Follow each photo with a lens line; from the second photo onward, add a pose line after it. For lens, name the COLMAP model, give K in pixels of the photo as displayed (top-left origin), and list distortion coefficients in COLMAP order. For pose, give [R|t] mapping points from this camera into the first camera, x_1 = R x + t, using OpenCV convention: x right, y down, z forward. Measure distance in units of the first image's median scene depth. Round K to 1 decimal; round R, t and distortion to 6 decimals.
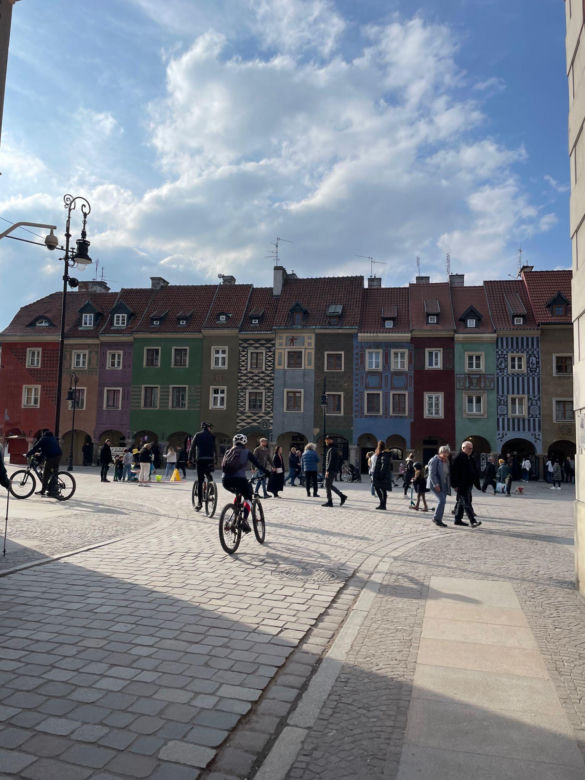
lens RADIAL K [[599.8, 0, 280.5], [0, 599.8, 372.5], [0, 0, 1]] dist [0.124895, -0.187309]
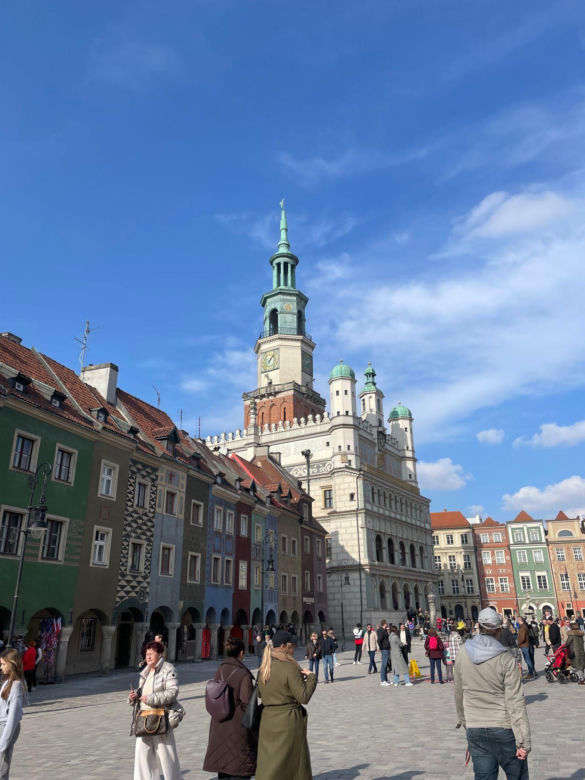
lens RADIAL K [[587.5, 0, 292.5], [0, 587.5, 390.0], [0, 0, 1]] dist [0.100133, -0.137876]
pose [[0.167609, 0.328780, 0.929414, -0.645277], [-0.099126, 0.943594, -0.315919, 0.060070], [-0.980857, -0.039178, 0.190746, 0.669908]]
